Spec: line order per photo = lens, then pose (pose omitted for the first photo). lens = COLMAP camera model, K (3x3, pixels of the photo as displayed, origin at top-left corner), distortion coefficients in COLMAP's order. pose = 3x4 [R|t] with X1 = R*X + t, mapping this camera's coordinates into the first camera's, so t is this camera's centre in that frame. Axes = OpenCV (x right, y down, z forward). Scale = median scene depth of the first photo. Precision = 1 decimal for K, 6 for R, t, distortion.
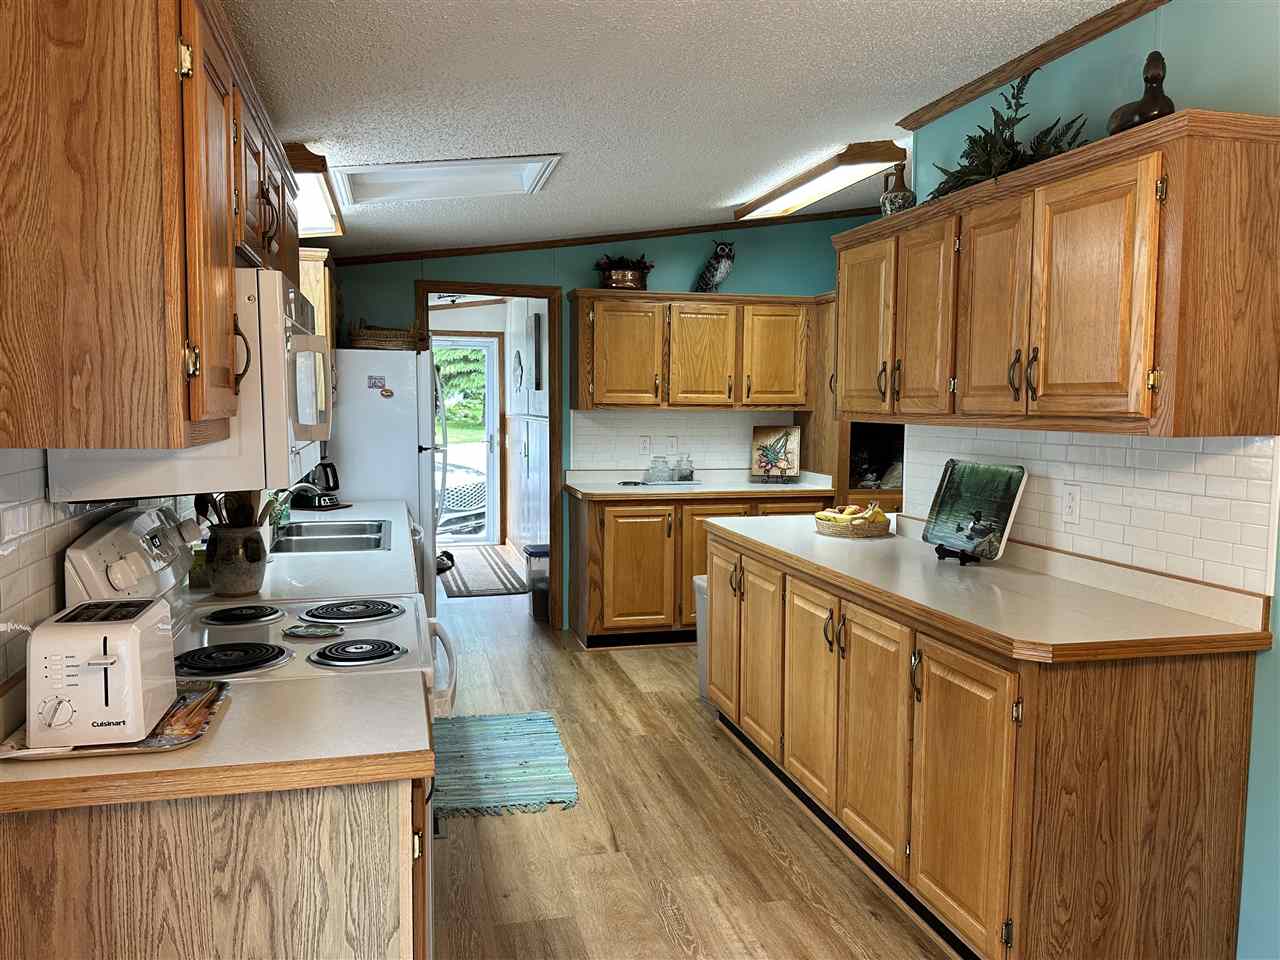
lens RADIAL K [[987.7, 0, 635.2], [0, 987.7, 479.2], [0, 0, 1]] dist [0.087989, -0.119425]
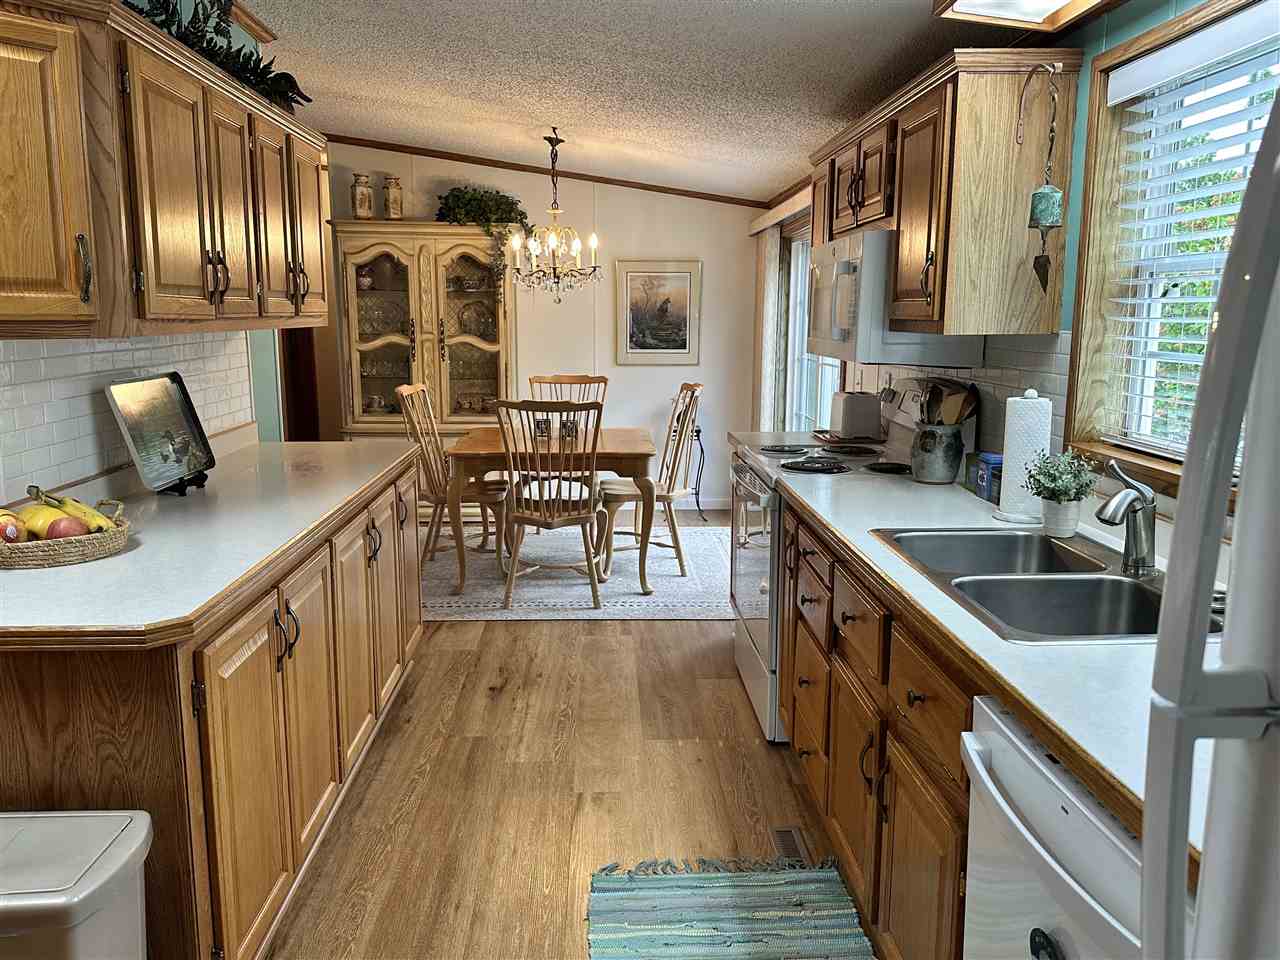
lens RADIAL K [[987.7, 0, 635.2], [0, 987.7, 479.2], [0, 0, 1]] dist [0.087989, -0.119425]
pose [[-0.979641, -0.049726, 0.194502, -0.205703], [0.000967, 0.967659, 0.252259, -0.132159], [-0.200756, 0.247311, -0.947911, 1.573280]]
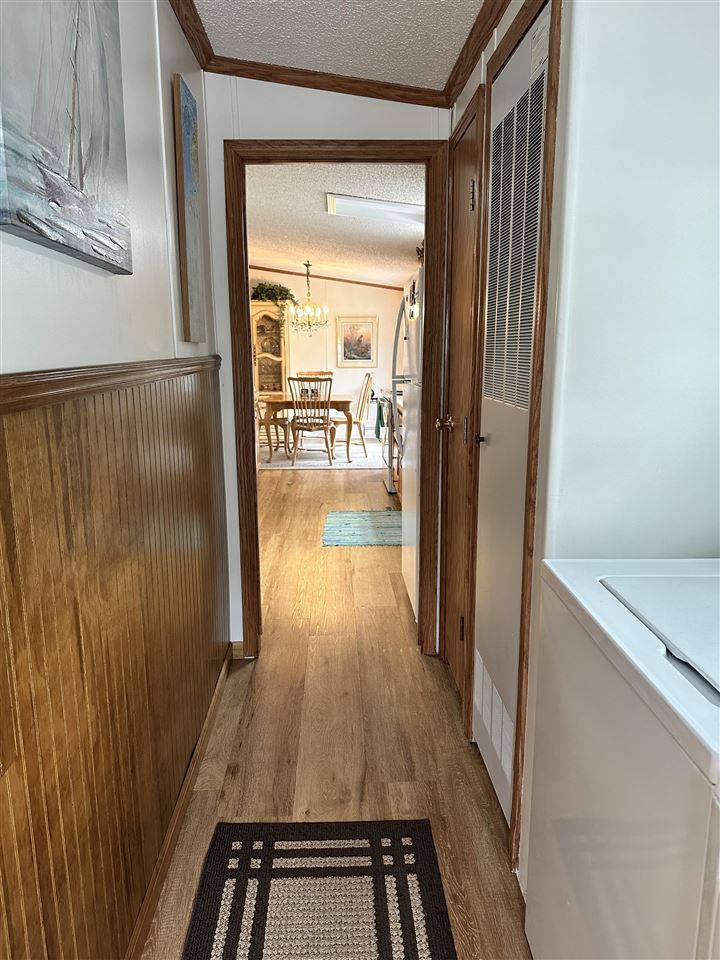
lens RADIAL K [[671.8, 0, 361.2], [0, 671.8, 506.2], [0, 0, 1]] dist [0.020857, -0.021960]
pose [[-0.981358, -0.054019, 0.184441, -0.413620], [0.006517, 0.949781, 0.312847, -0.180827], [-0.192078, 0.308217, -0.931723, 2.396790]]
